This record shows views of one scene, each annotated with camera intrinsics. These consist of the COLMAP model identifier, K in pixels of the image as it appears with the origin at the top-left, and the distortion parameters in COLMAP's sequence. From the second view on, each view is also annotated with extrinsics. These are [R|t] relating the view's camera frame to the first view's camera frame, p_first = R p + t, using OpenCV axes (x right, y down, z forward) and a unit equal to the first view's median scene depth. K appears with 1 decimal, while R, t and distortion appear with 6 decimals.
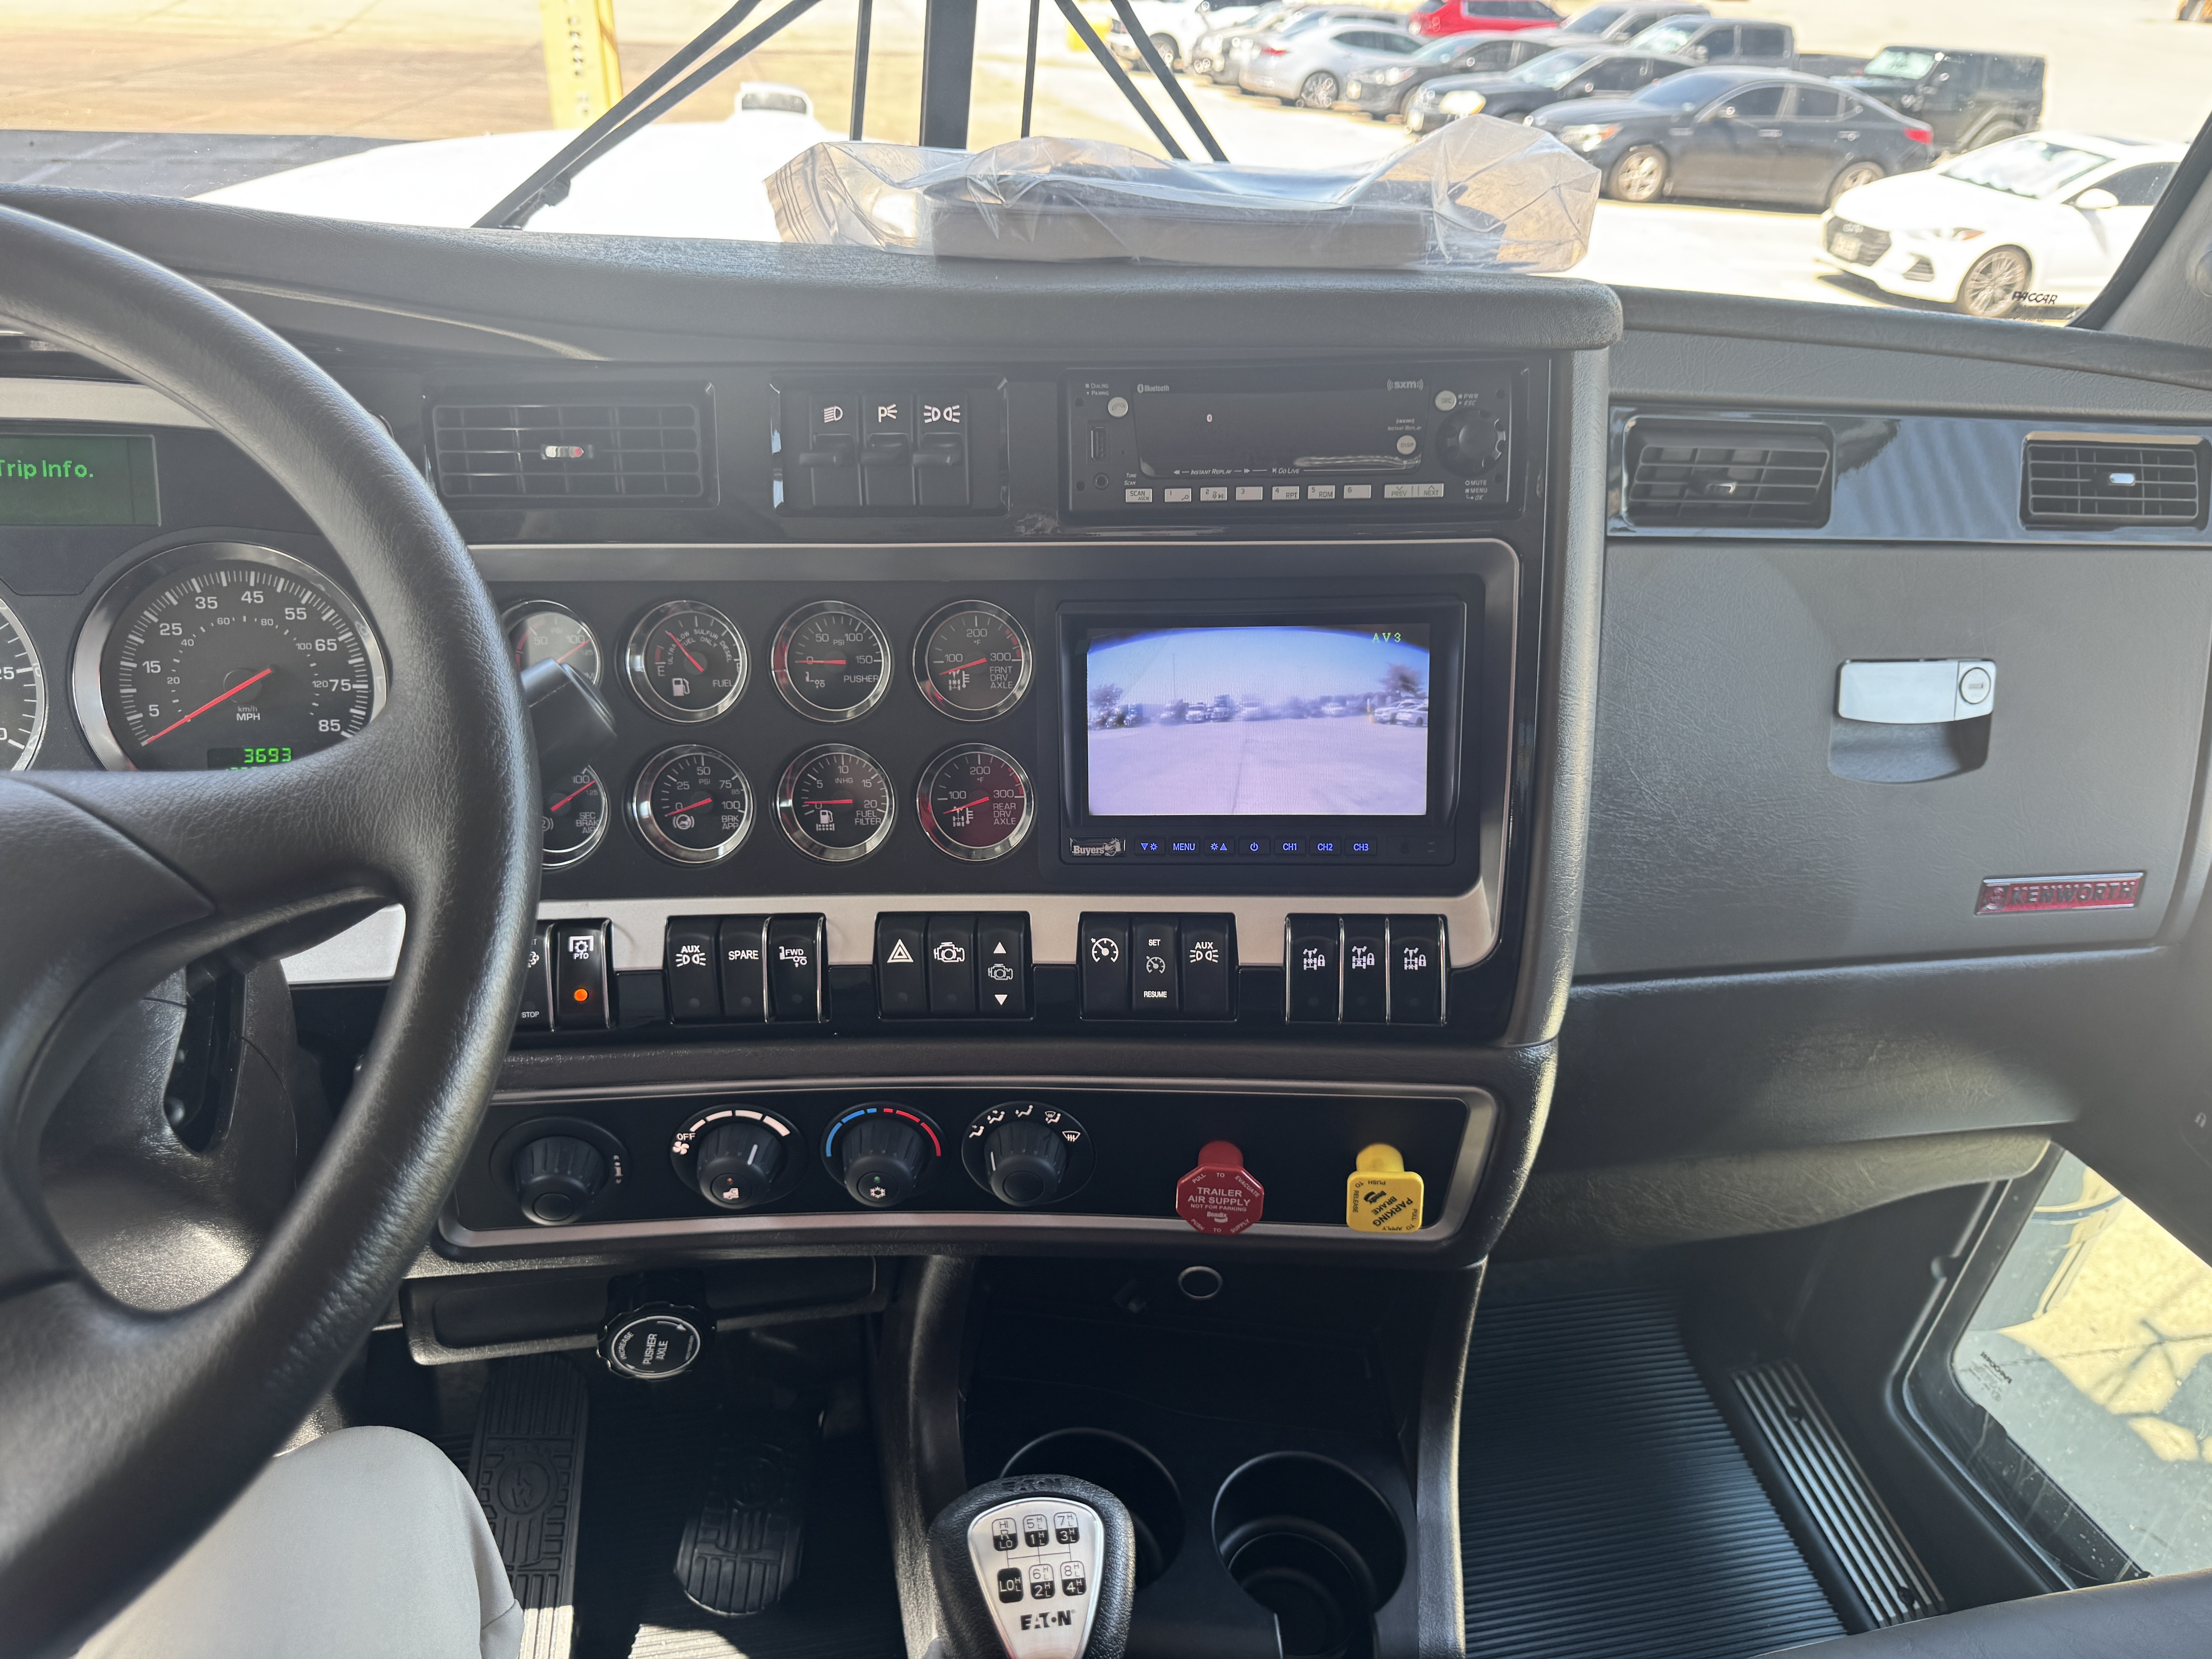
lens RADIAL K [[1673.3, 0, 1114.7], [0, 1673.3, 777.7], [0, 0, 1]] dist [0.059380, -0.128371]
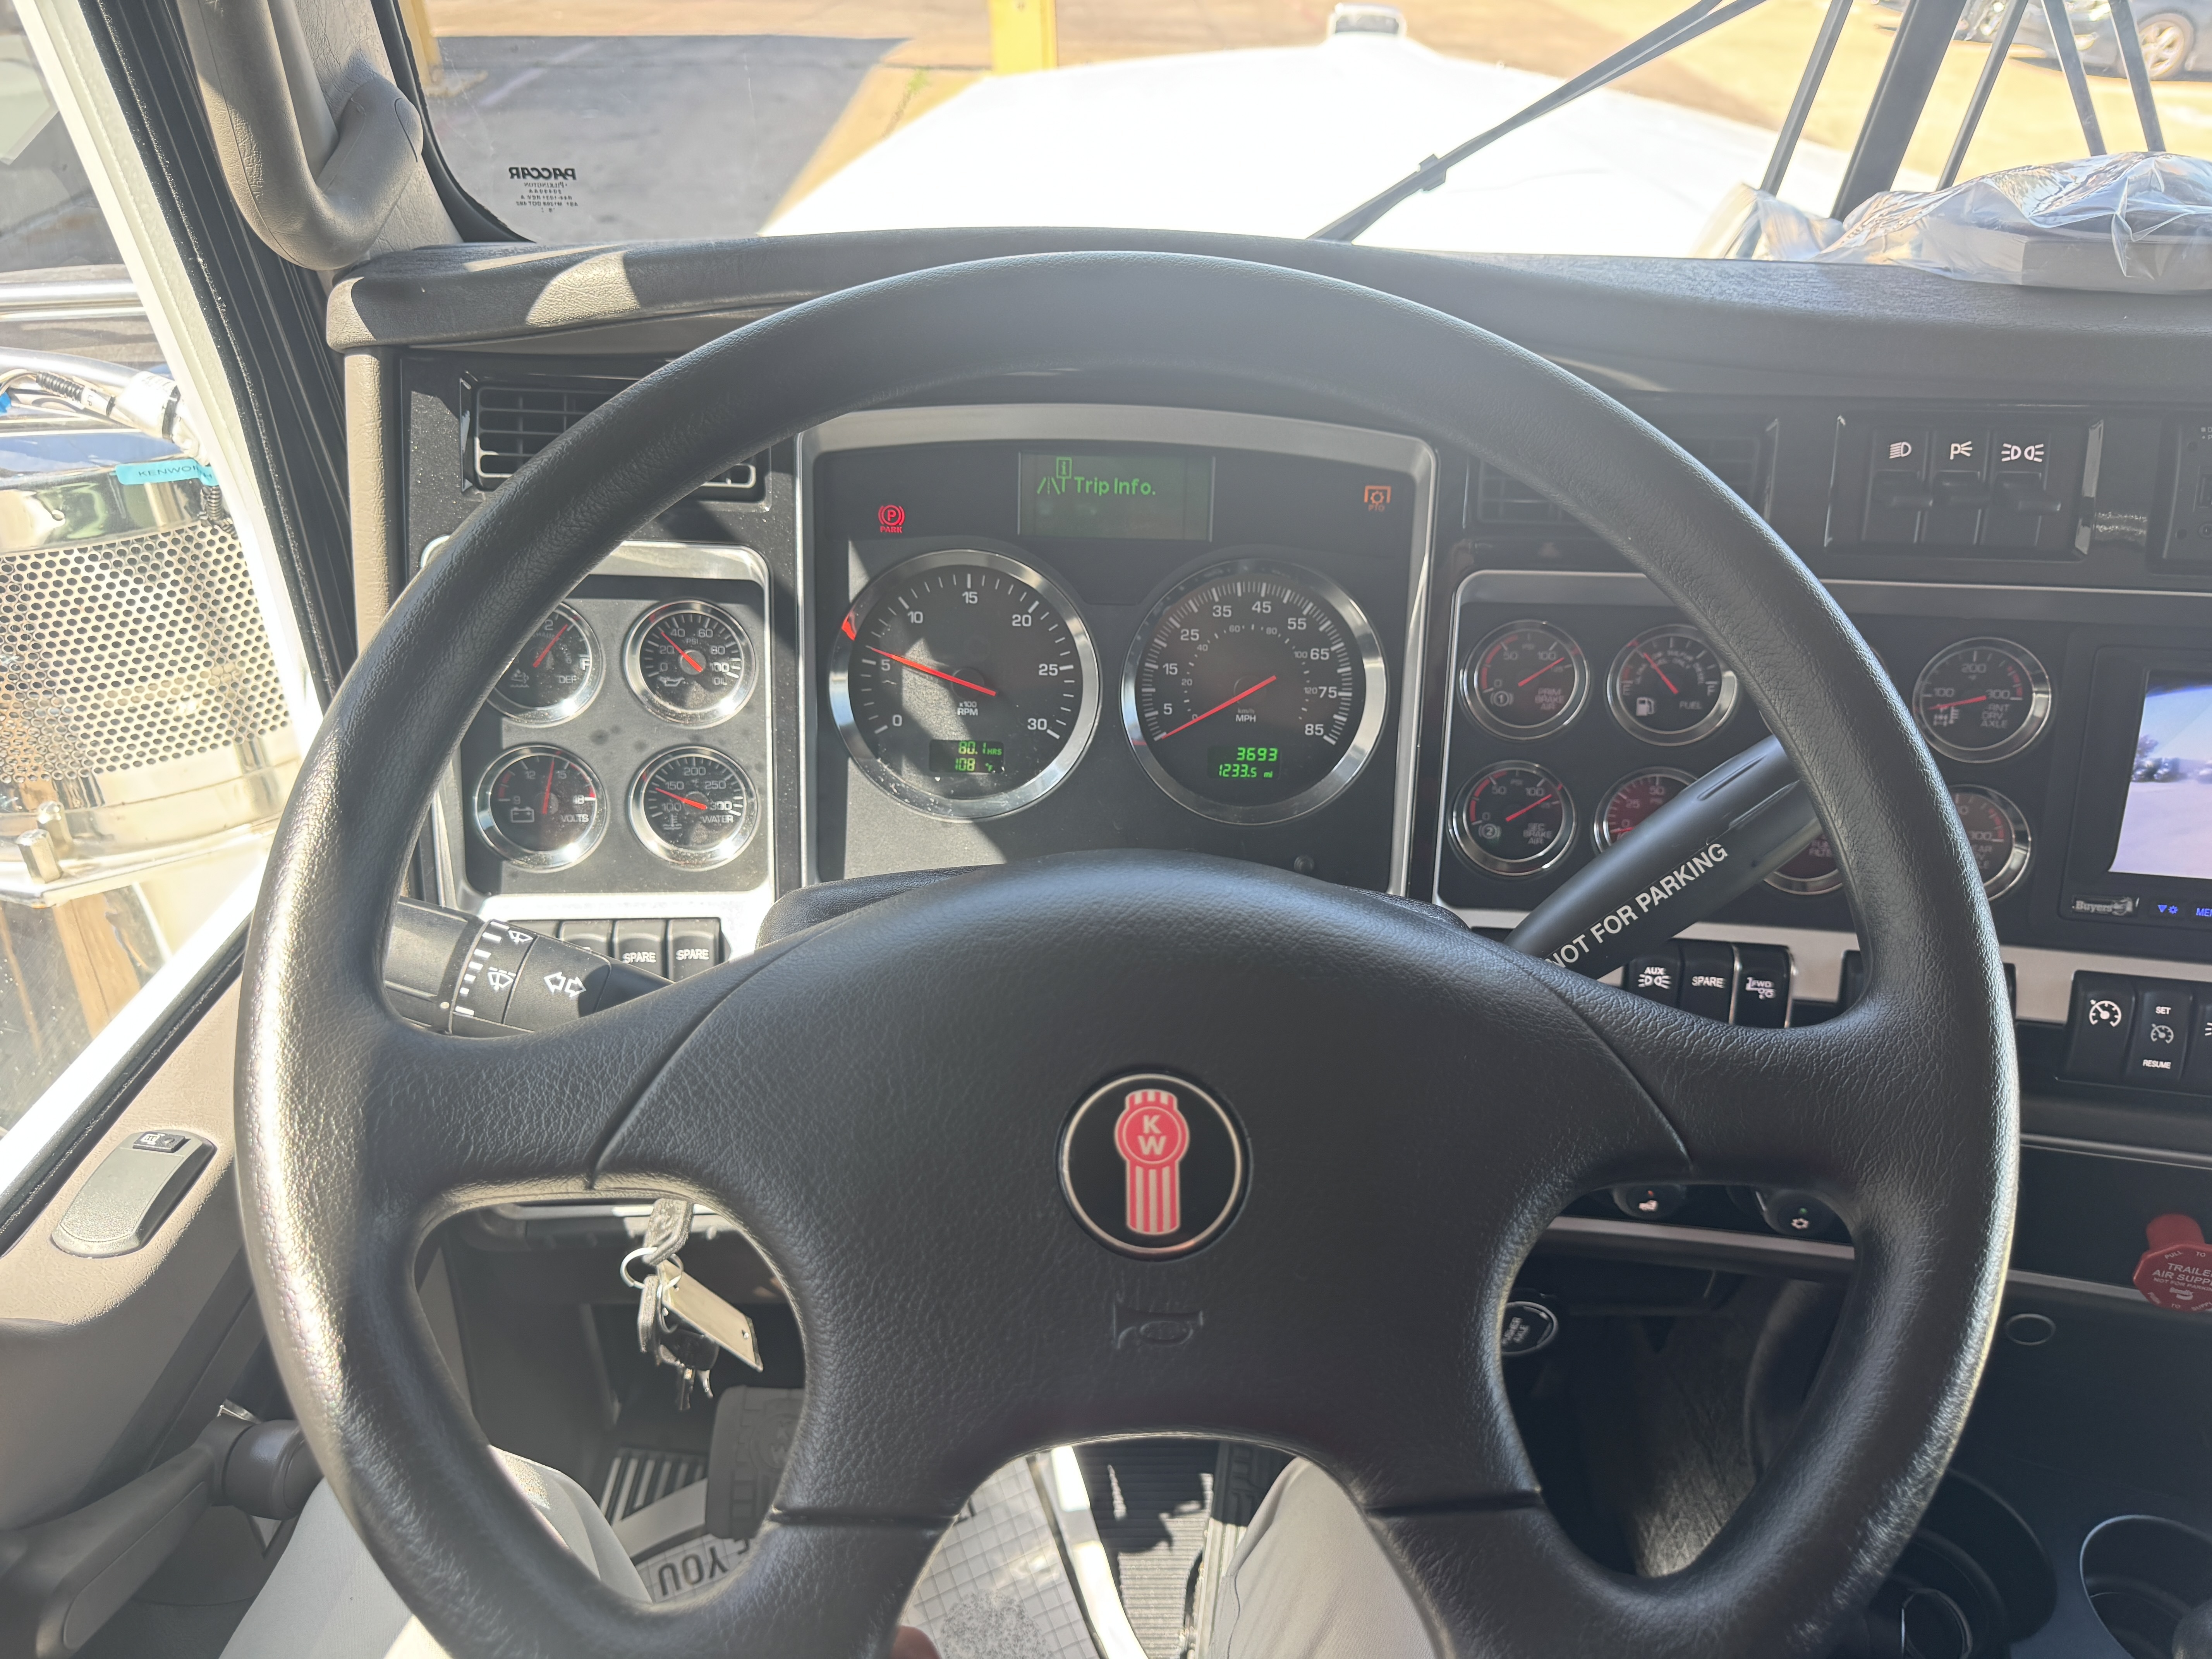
lens RADIAL K [[1673.3, 0, 1114.7], [0, 1673.3, 777.7], [0, 0, 1]] dist [0.059380, -0.128371]
pose [[0.968917, 0.068039, -0.237846, -0.333778], [-0.054658, 0.996552, 0.062419, -0.059171], [0.241273, -0.047479, 0.969295, -0.053686]]
